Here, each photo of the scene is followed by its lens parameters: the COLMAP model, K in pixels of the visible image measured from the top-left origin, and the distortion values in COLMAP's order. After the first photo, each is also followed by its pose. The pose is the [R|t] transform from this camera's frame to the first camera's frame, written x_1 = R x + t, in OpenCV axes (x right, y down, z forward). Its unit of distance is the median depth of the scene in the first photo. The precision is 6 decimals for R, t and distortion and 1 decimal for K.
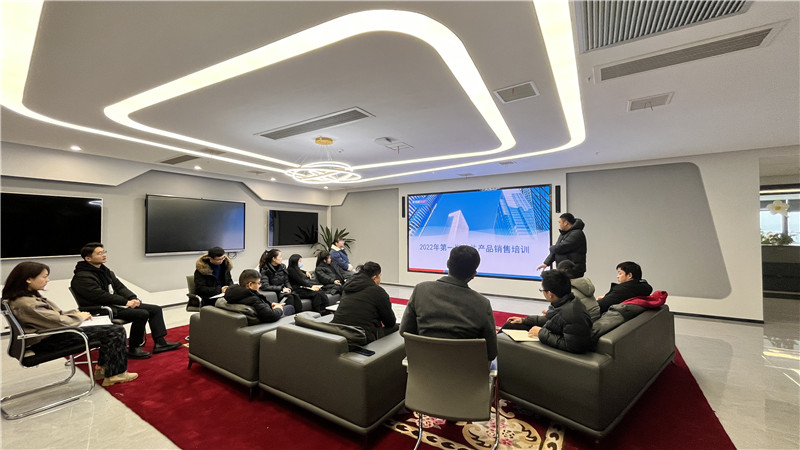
lens RADIAL K [[318.6, 0, 403.7], [0, 318.6, 224.8], [0, 0, 1]] dist [0.002001, 0.000115]
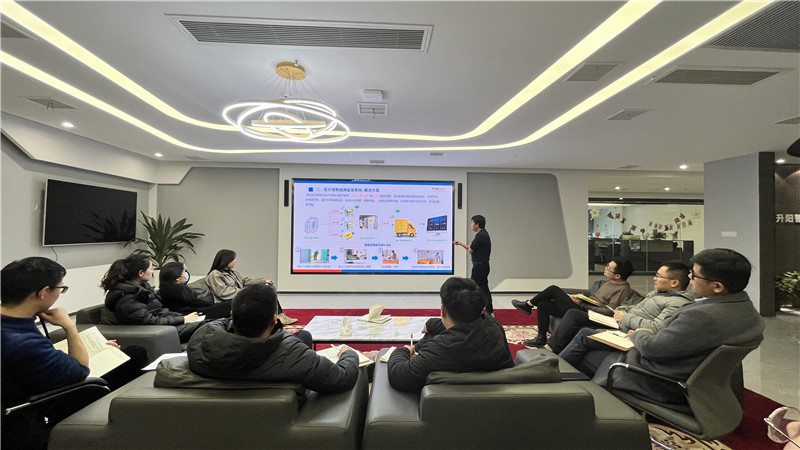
lens RADIAL K [[318.6, 0, 399.0], [0, 318.6, 229.5], [0, 0, 1]] dist [0.002001, 0.000115]
pose [[0.826205, 0.012450, 0.563232, -0.214441], [-0.025511, 0.999557, 0.015328, 0.014973], [-0.562792, -0.027033, 0.826156, 0.184221]]
